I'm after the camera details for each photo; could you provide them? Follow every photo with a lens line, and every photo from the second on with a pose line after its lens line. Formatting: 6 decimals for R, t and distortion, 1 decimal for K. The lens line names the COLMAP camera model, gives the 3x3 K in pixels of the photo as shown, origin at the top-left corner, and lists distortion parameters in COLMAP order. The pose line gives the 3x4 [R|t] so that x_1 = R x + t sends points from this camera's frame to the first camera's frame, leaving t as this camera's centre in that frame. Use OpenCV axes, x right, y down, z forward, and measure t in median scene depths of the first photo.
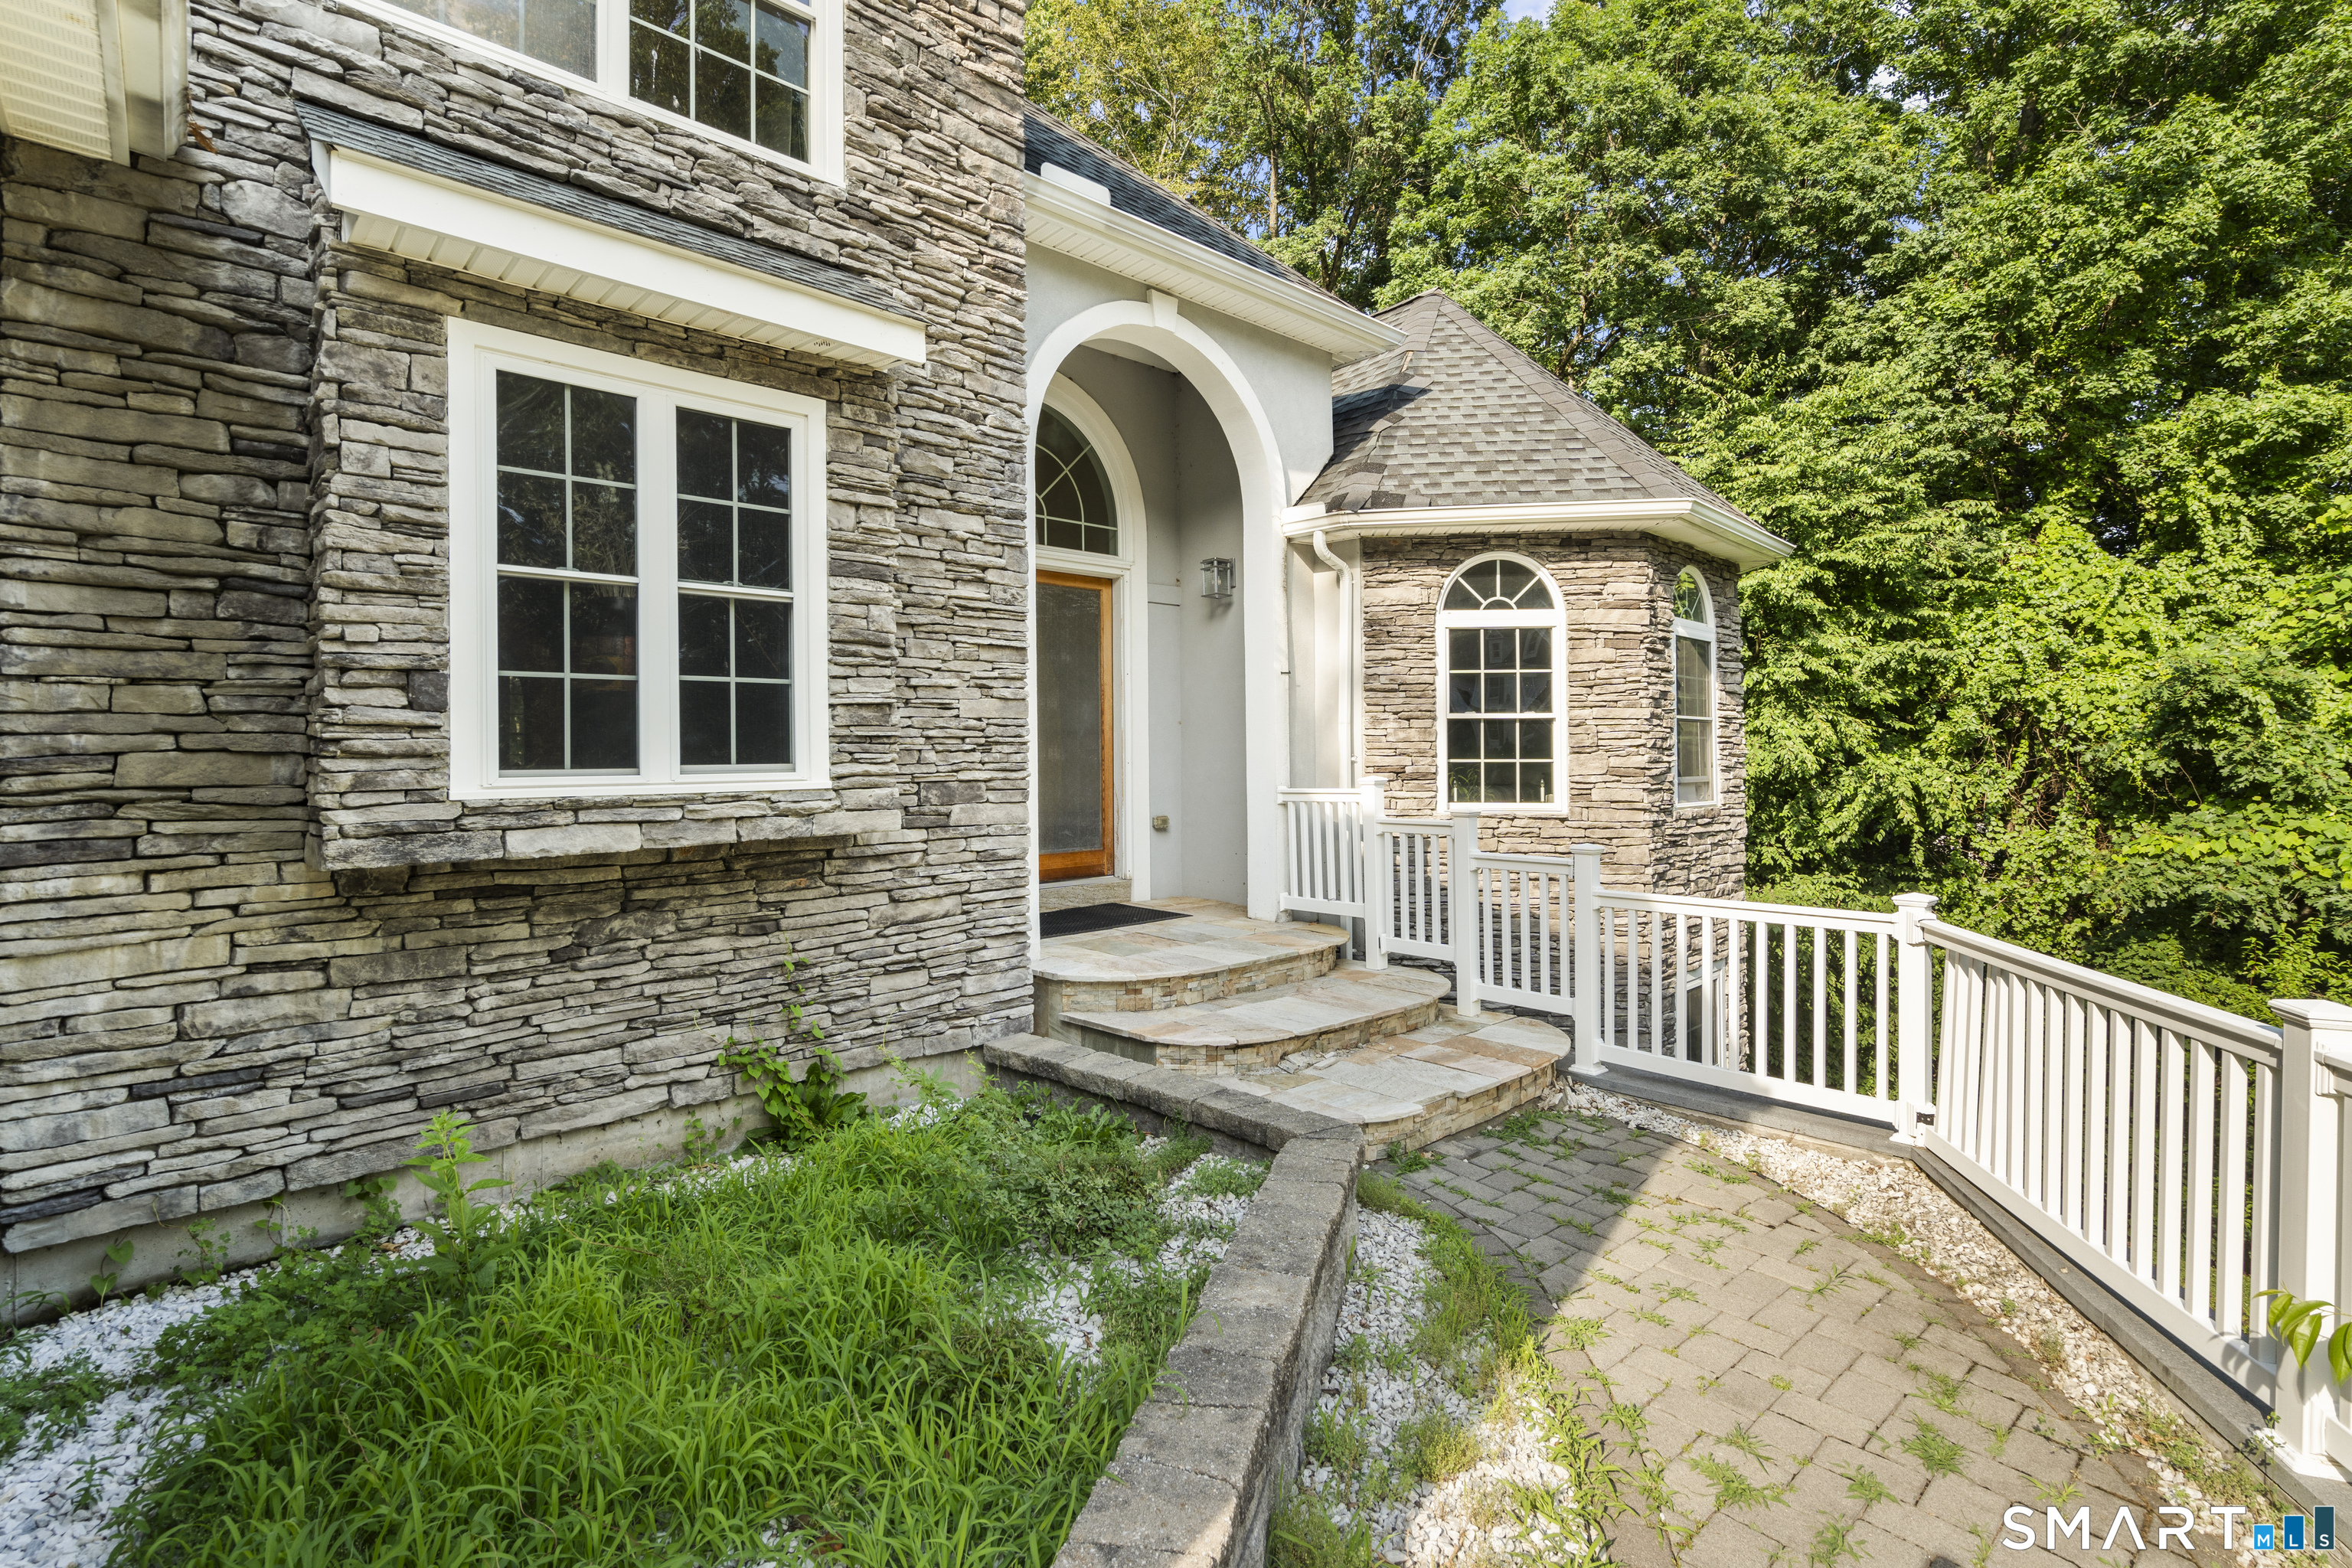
lens RADIAL K [[1100.5, 0, 1178.5], [0, 1100.5, 741.8], [0, 0, 1]] dist [-0.000432, 0.000448]
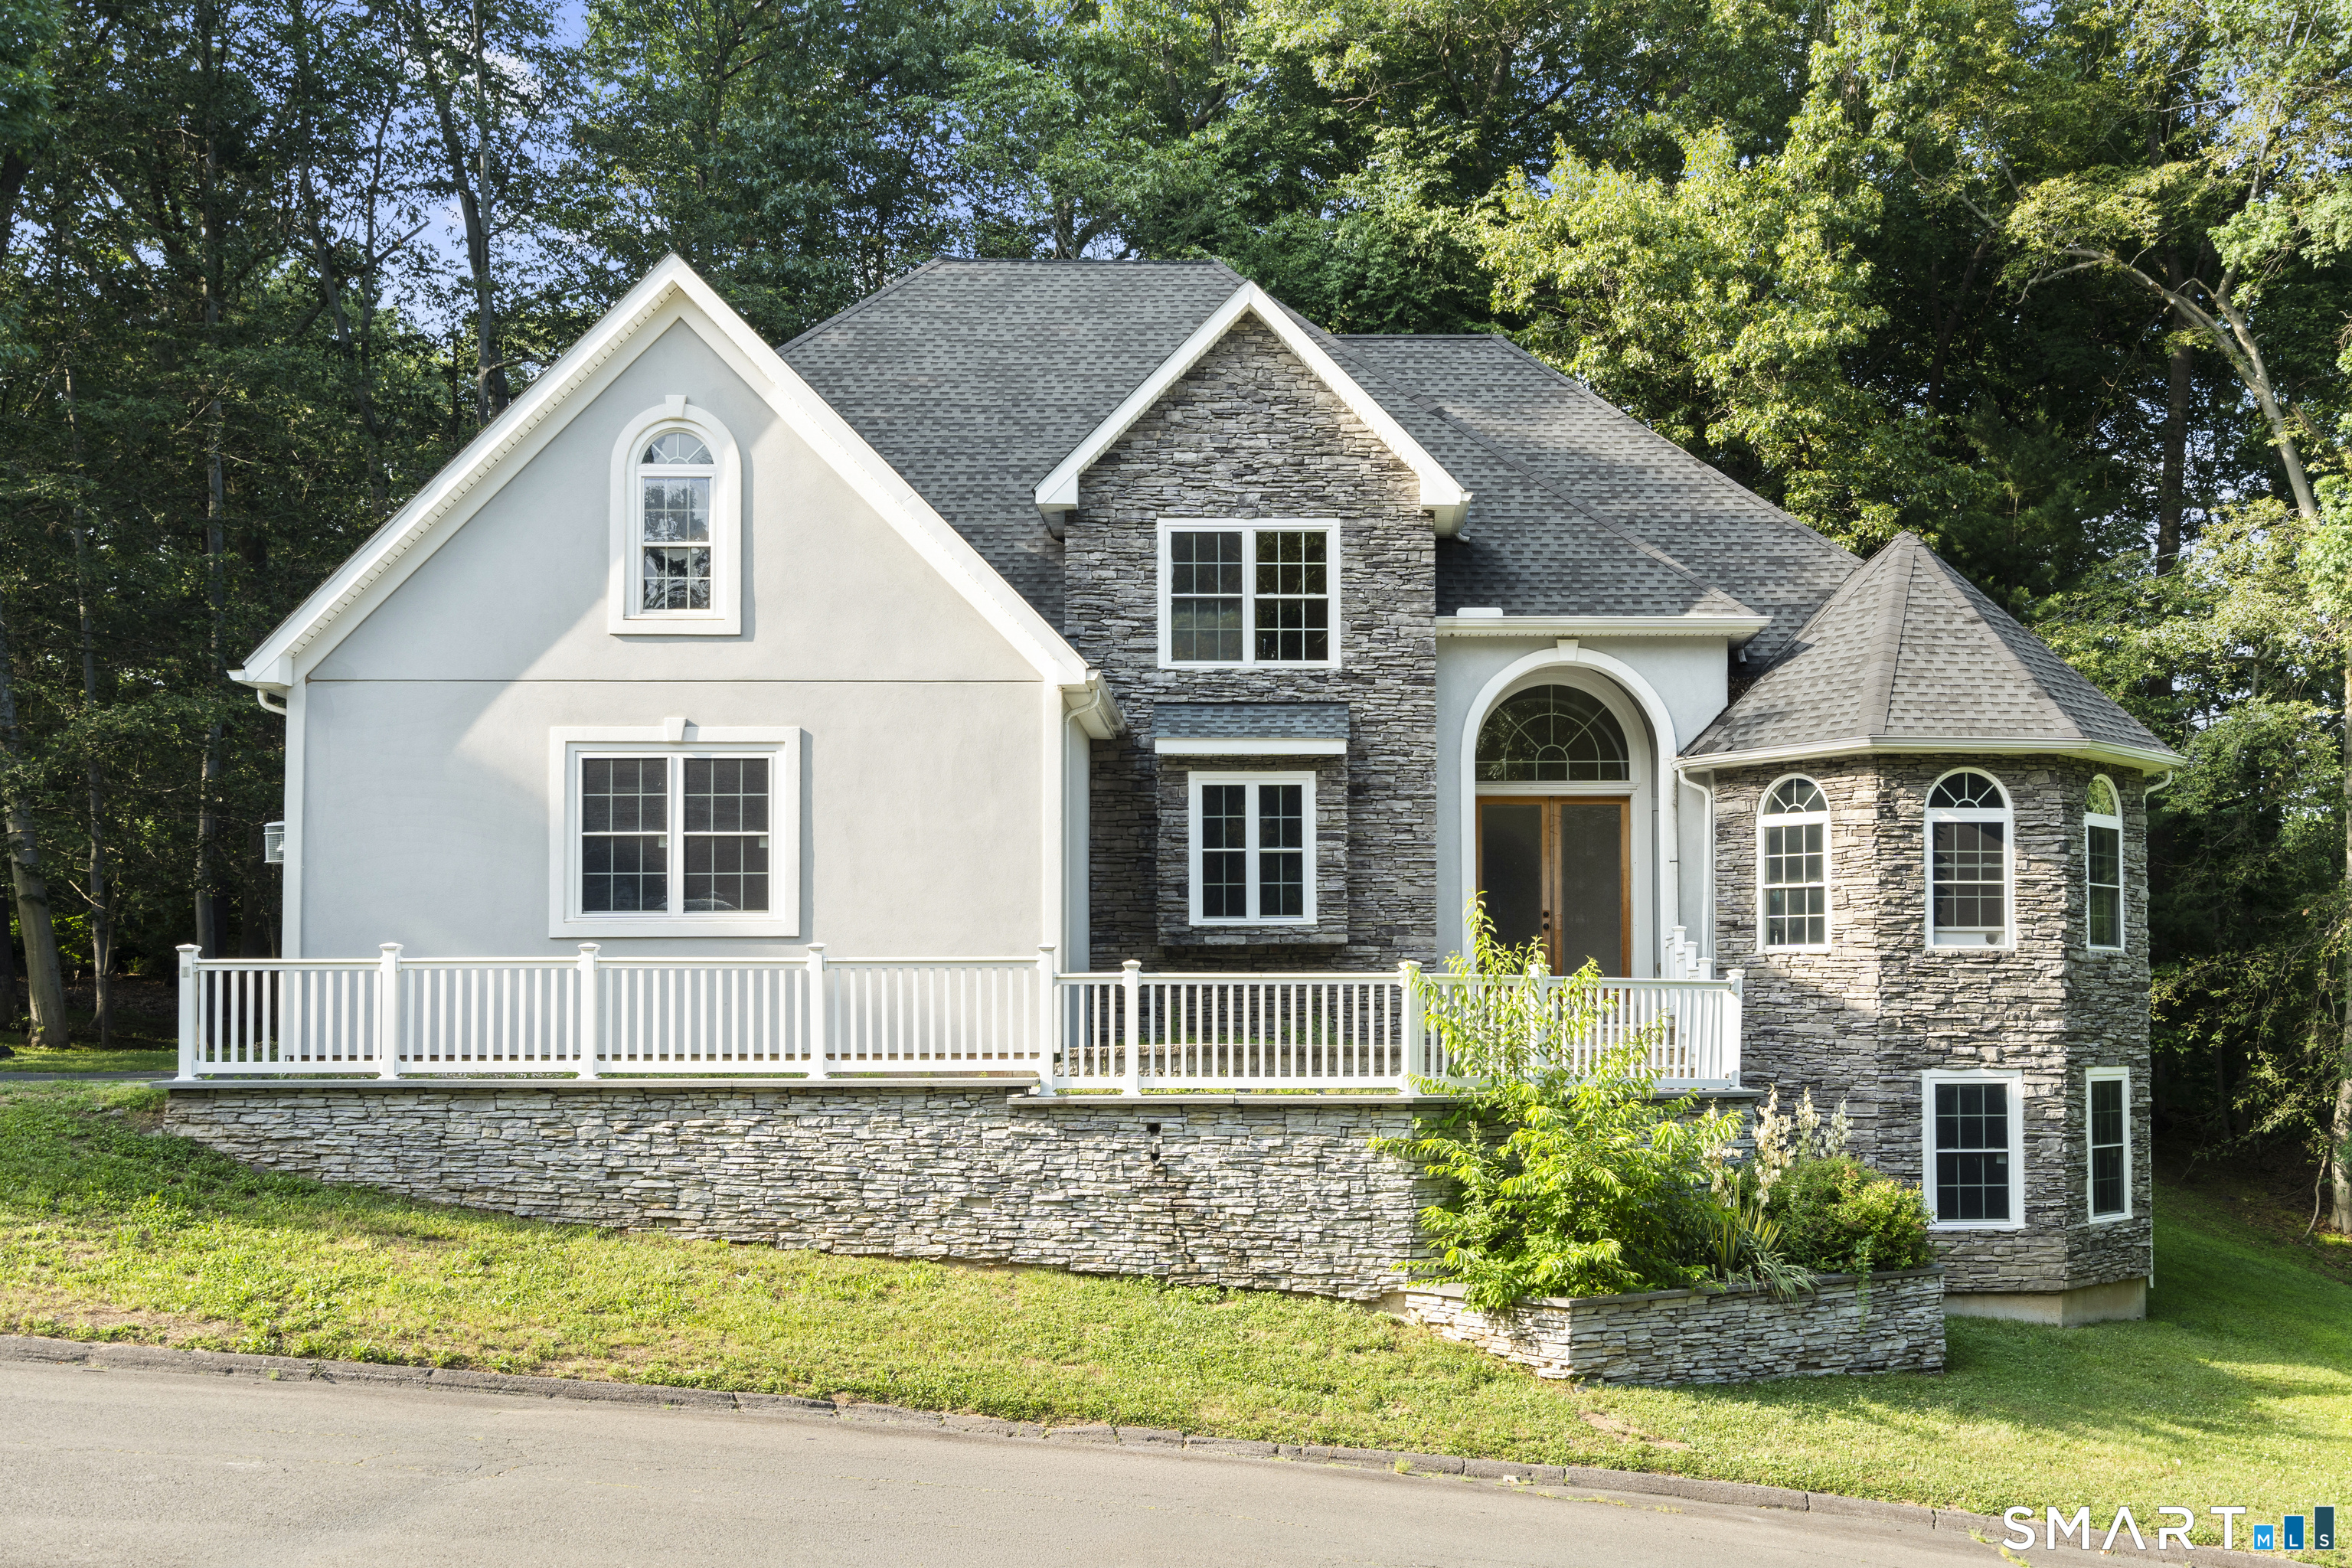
lens RADIAL K [[2355.8, 0, 1299.5], [0, 2355.8, 952.8], [0, 0, 1]] dist [0.018452, 0.000000]
pose [[0.745193, -0.011559, -0.666749, 3.125404], [0.006228, 0.999927, -0.010374, 0.156012], [0.666820, 0.003578, 0.745210, -2.931562]]
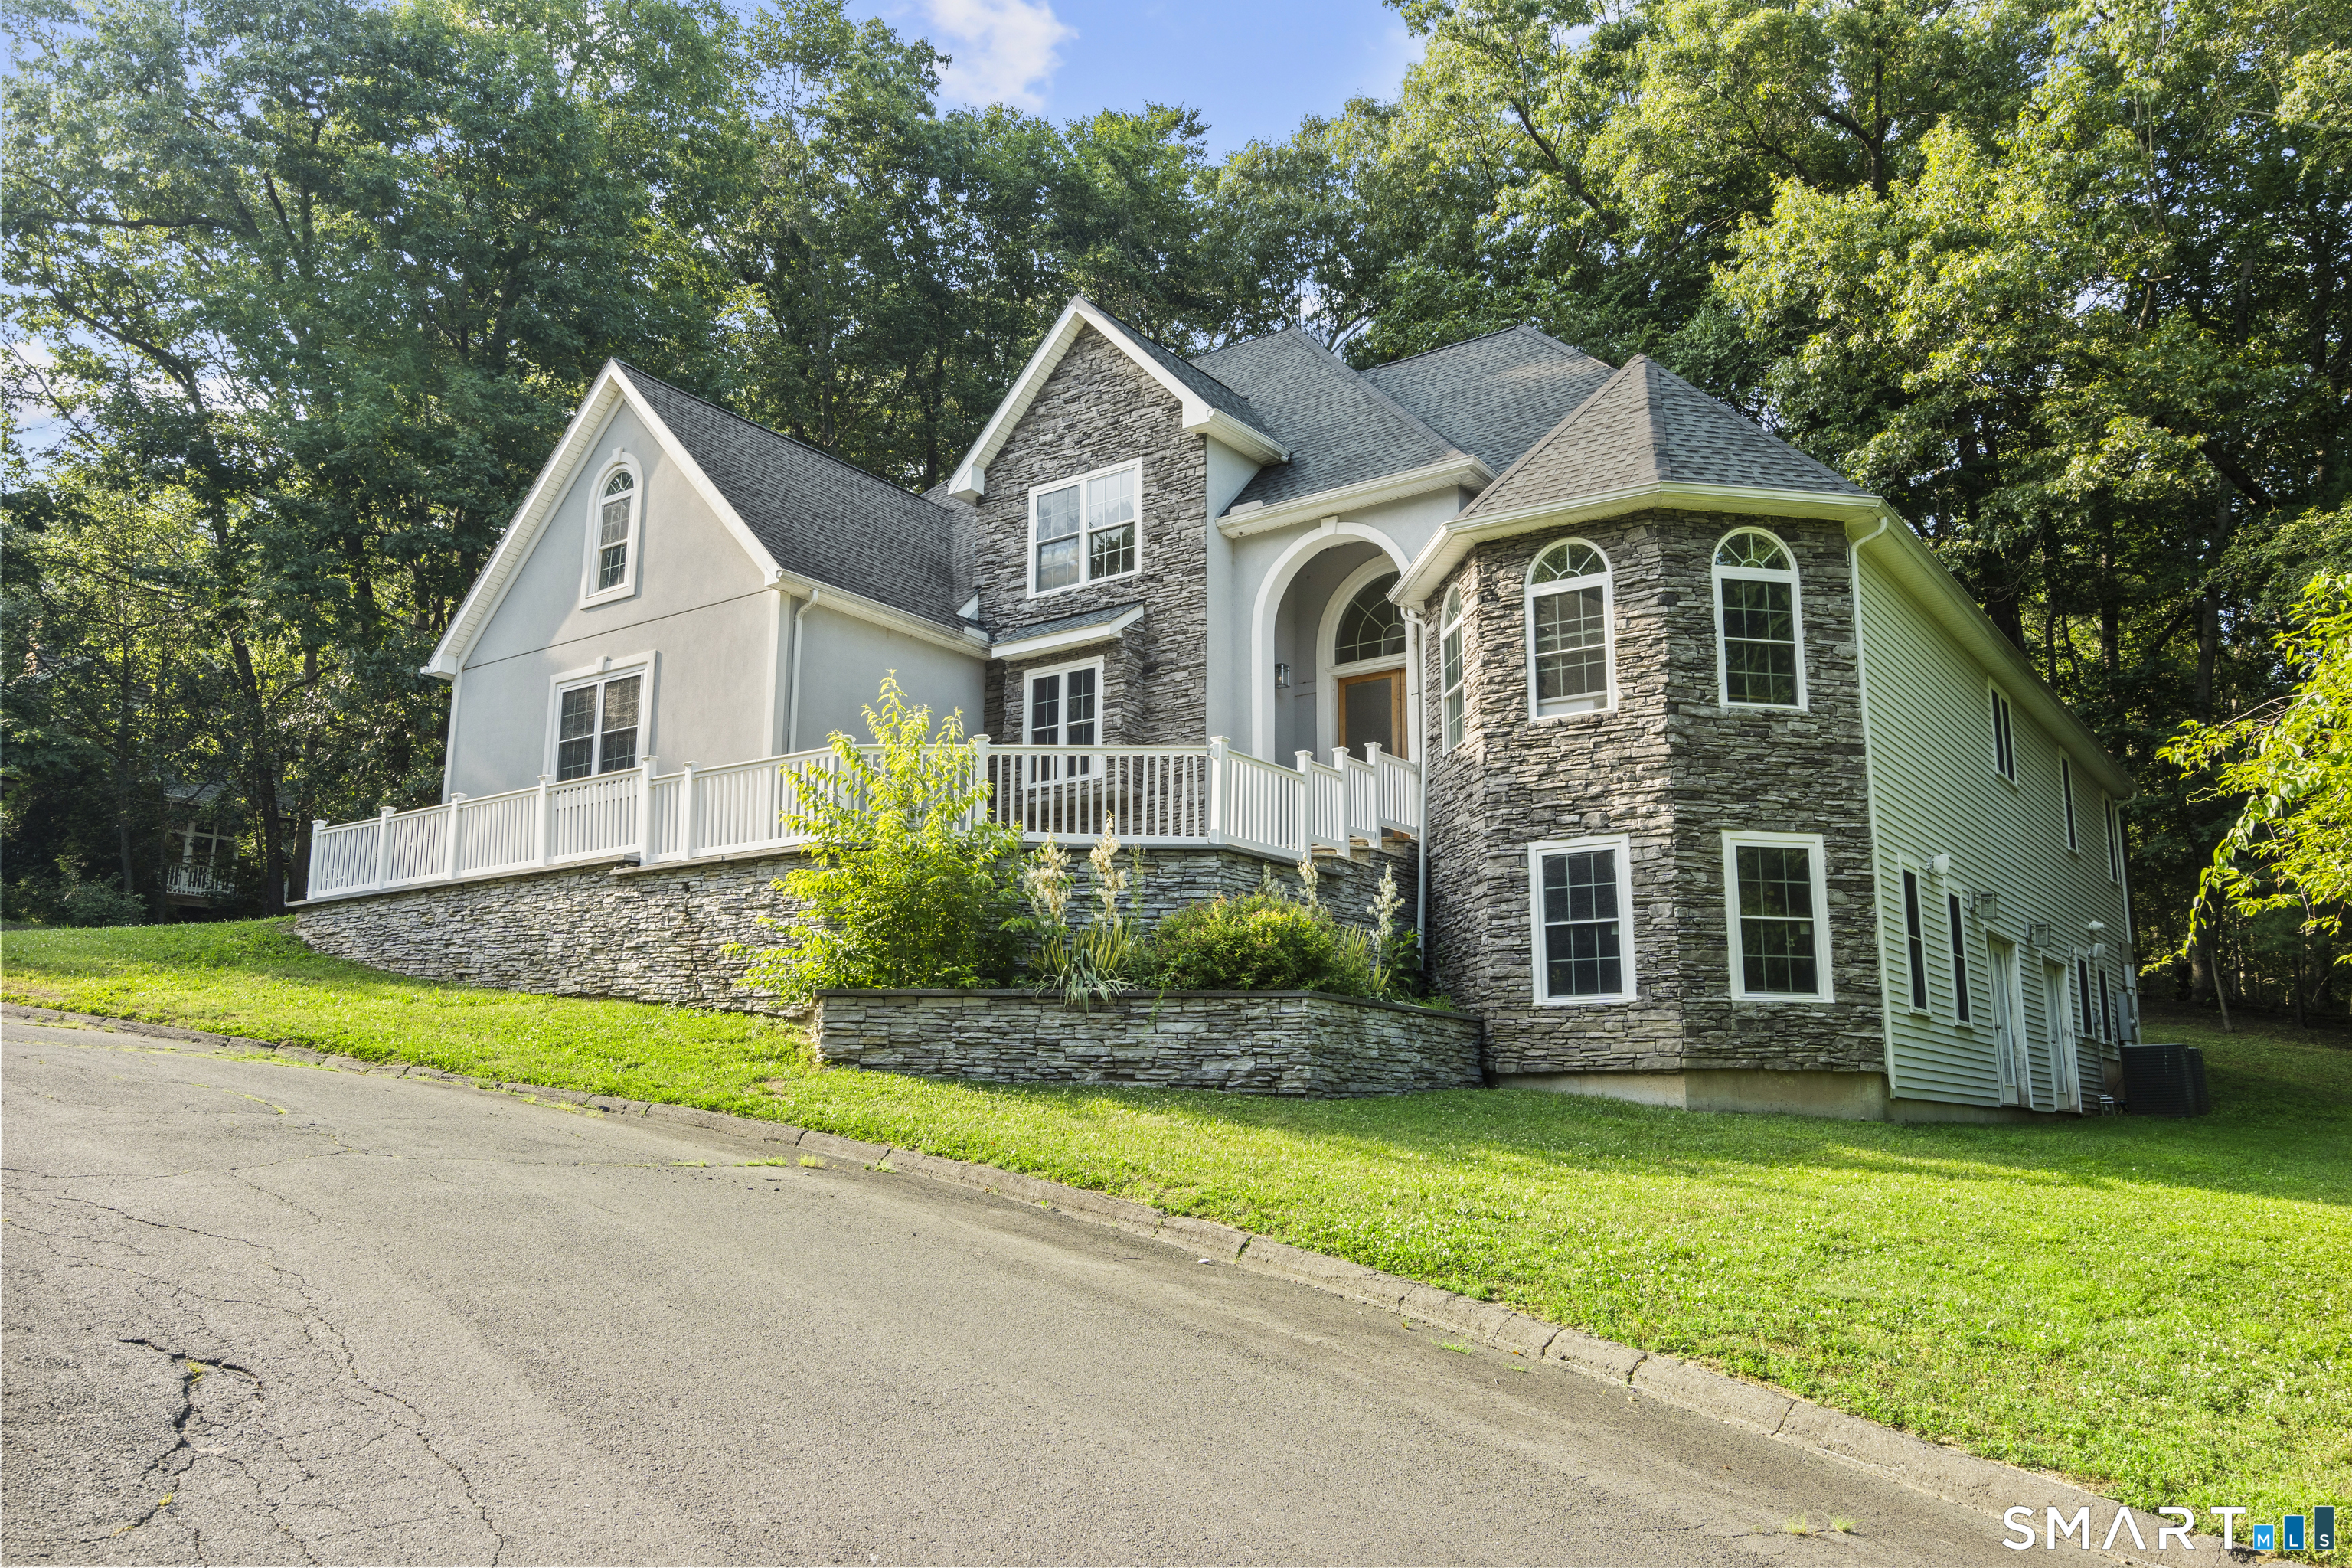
lens RADIAL K [[1725.1, 0, 1163.0], [0, 1725.1, 794.0], [0, 0, 1]] dist [0.023113, 0.002005]
pose [[0.178276, -0.183879, -0.966647, 4.130353], [0.002155, 0.982455, -0.186489, 0.934150], [0.983978, 0.031163, 0.175544, 0.319386]]
